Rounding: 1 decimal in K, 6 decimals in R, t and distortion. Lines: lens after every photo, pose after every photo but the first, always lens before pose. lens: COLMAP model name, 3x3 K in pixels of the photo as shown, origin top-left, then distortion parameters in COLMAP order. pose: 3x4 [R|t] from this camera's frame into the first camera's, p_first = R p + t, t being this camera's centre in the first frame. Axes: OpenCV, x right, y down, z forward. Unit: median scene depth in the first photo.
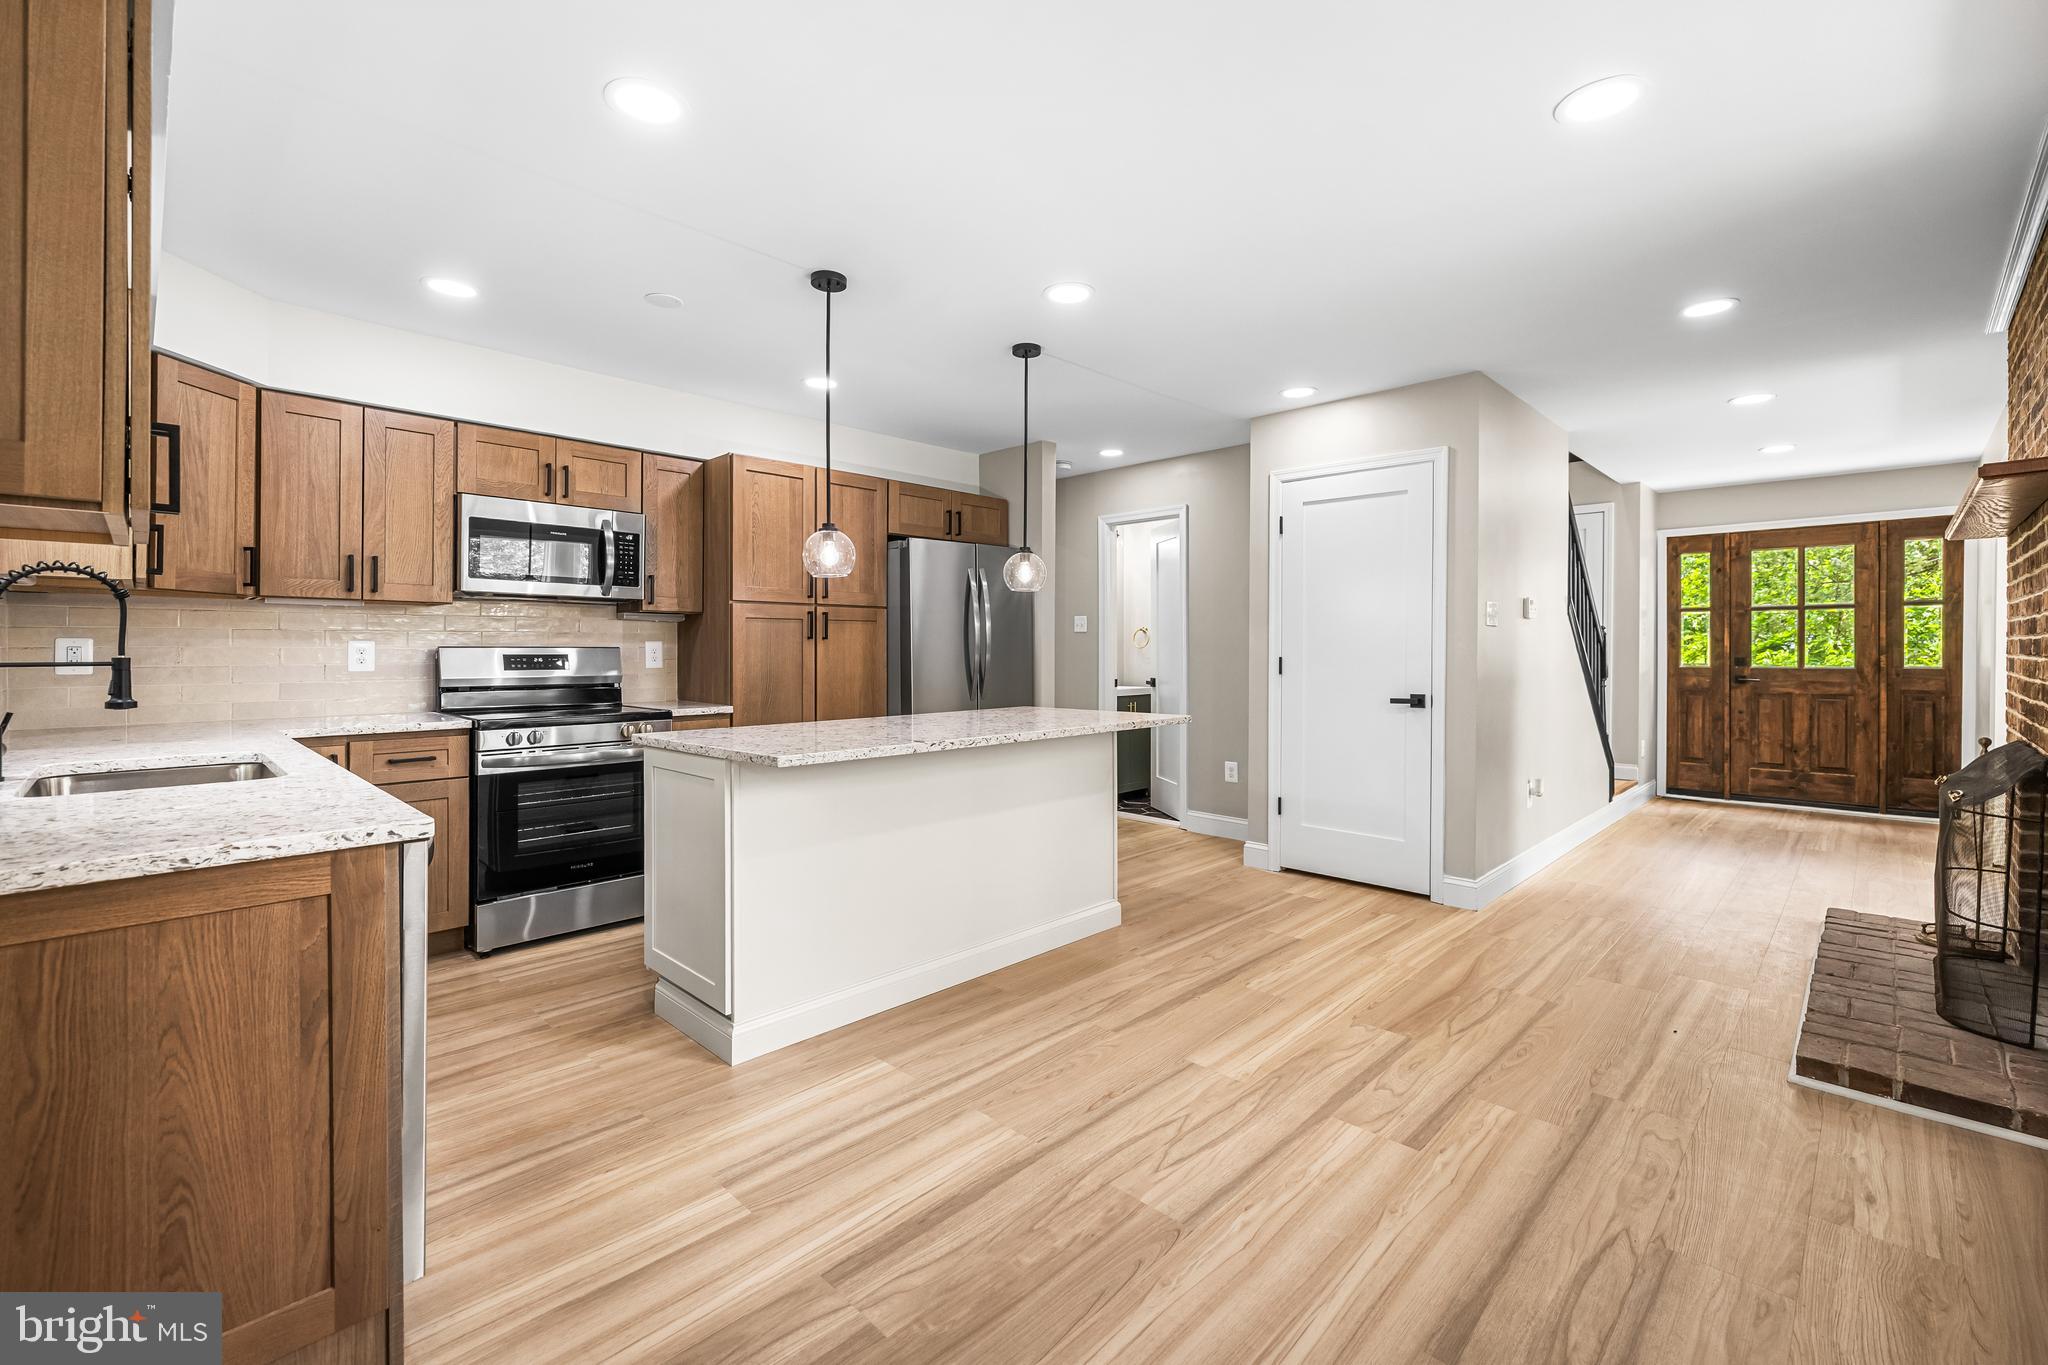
lens RADIAL K [[863.2, 0, 1025.7], [0, 863.2, 665.6], [0, 0, 1]] dist [0.000339, 0.000602]
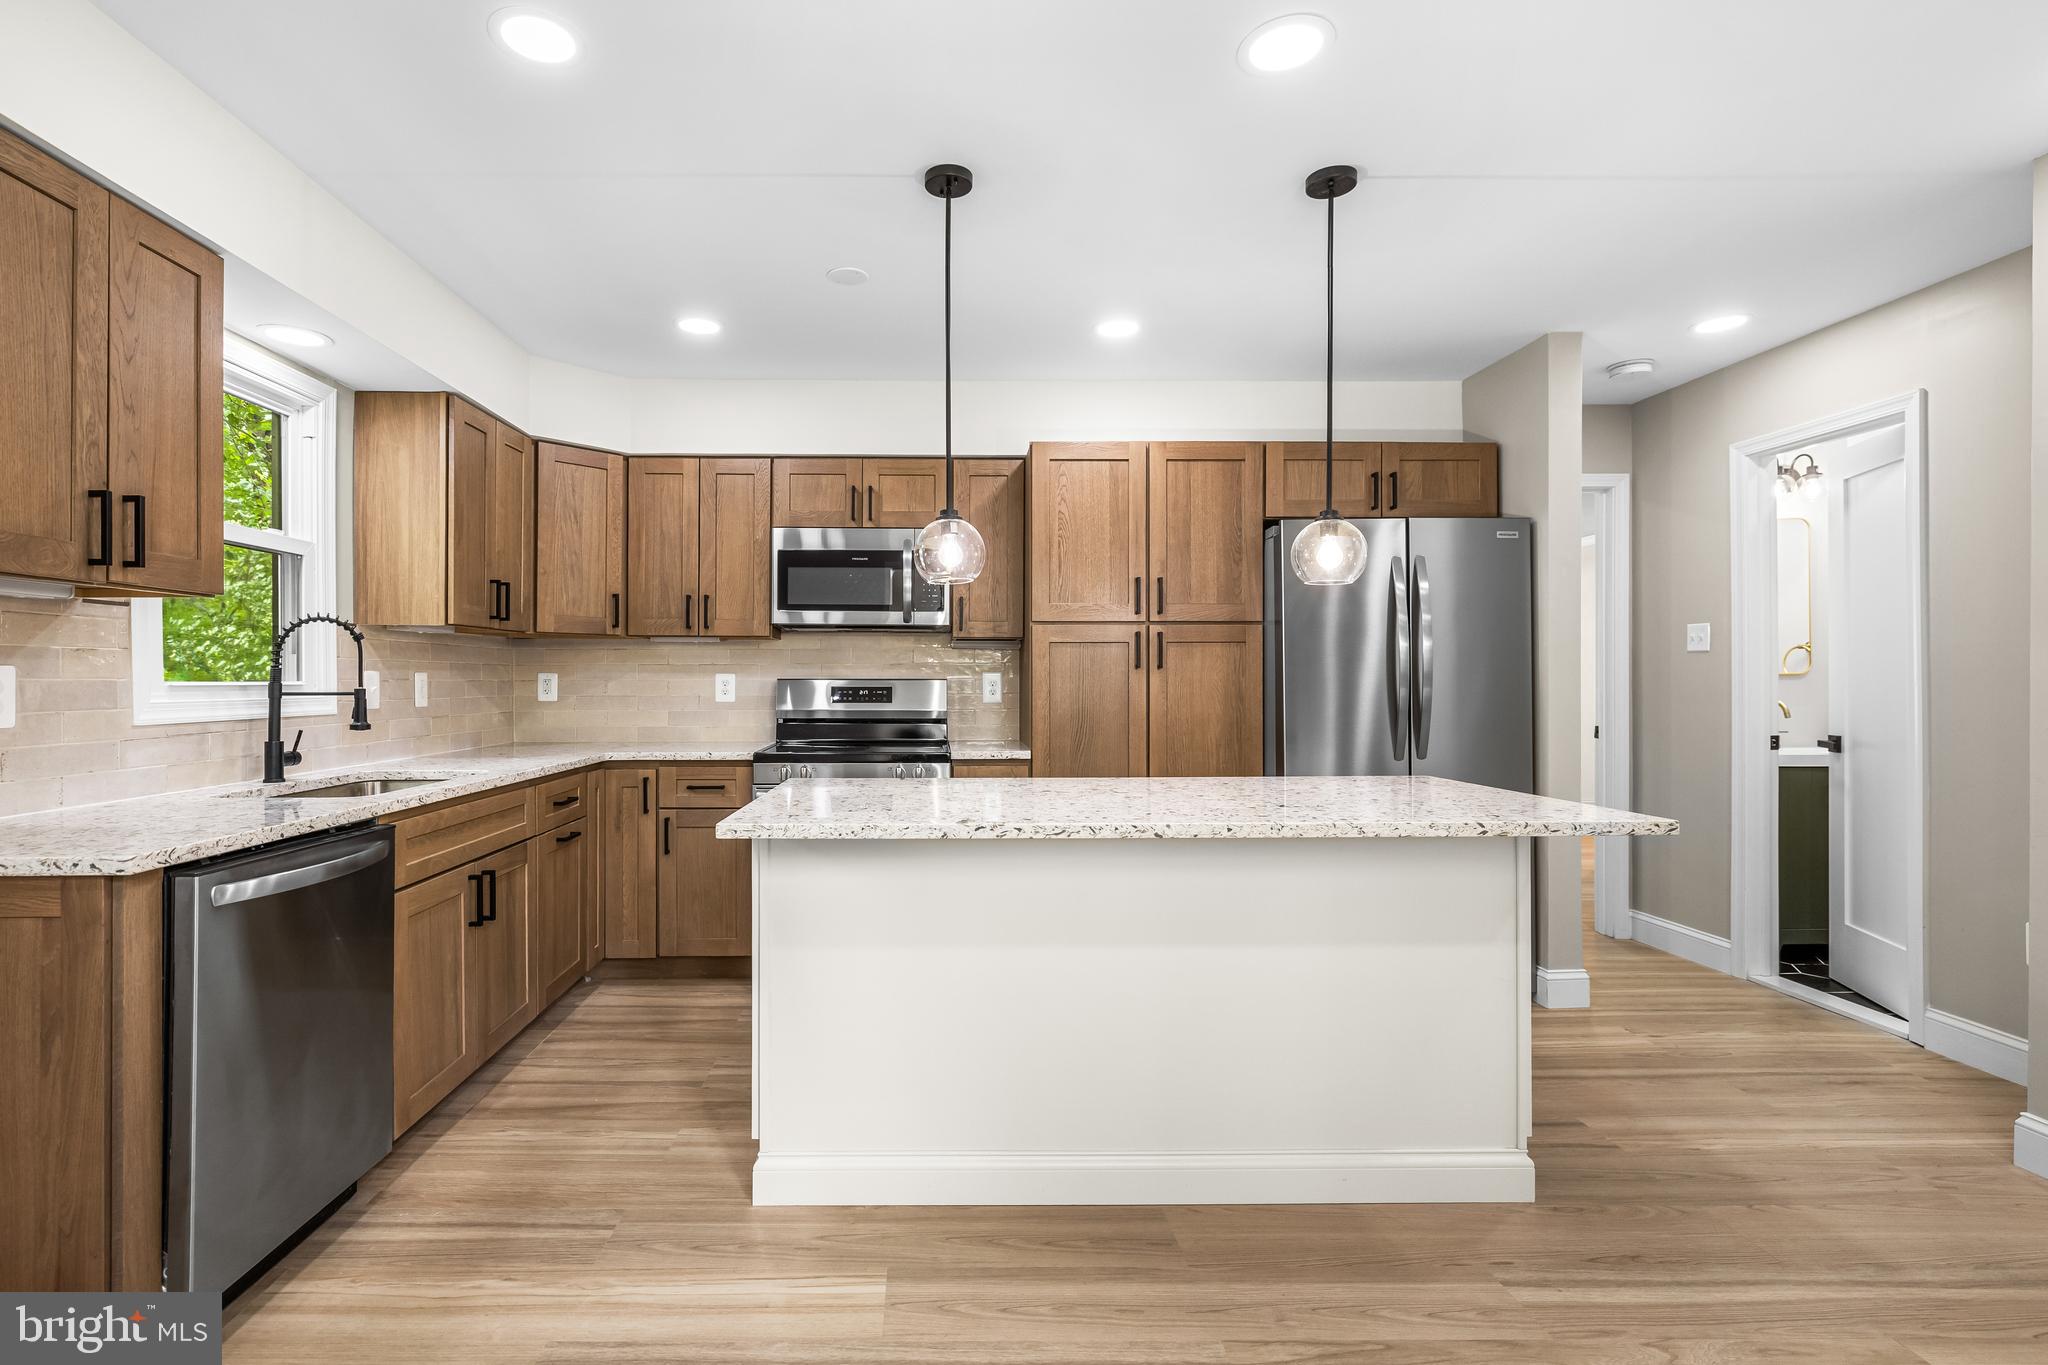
lens RADIAL K [[953.8, 0, 976.9], [0, 953.8, 687.1], [0, 0, 1]] dist [-0.005527, 0.001854]
pose [[0.706668, 0.004619, -0.707530, 0.400823], [-0.012766, 0.999899, -0.006222, -0.010619], [0.707430, 0.013429, 0.706656, 0.490179]]
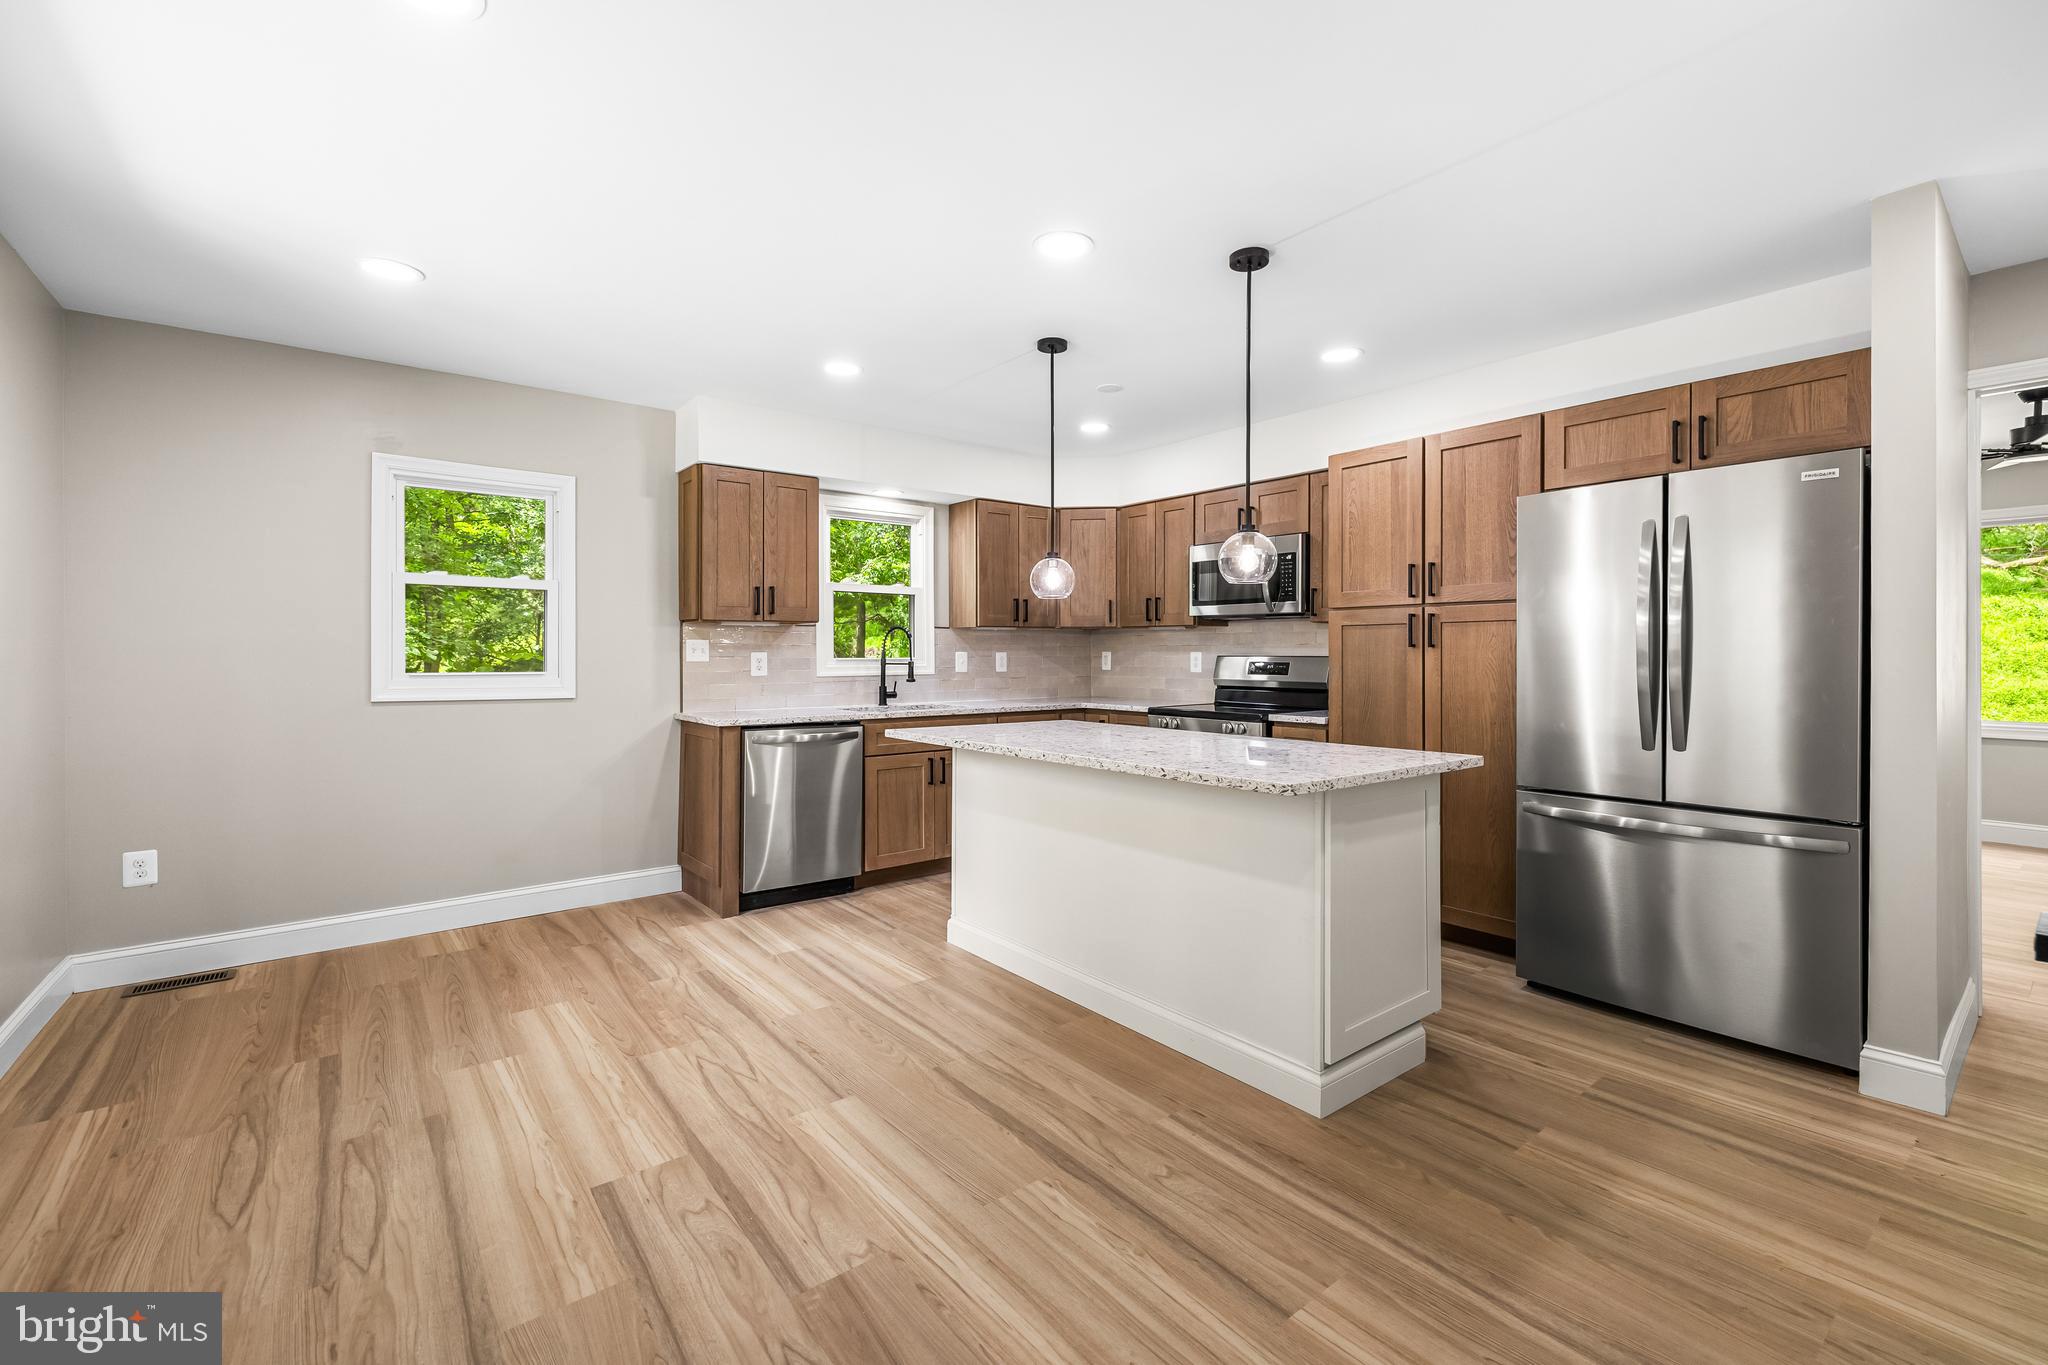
lens RADIAL K [[863.2, 0, 1028.6], [0, 863.2, 664.3], [0, 0, 1]] dist [0.000339, 0.000602]
pose [[-0.119172, 0.012213, -0.992798, 1.045109], [-0.018149, 0.999730, 0.014477, -0.032820], [0.992708, 0.019744, -0.118918, 1.233950]]
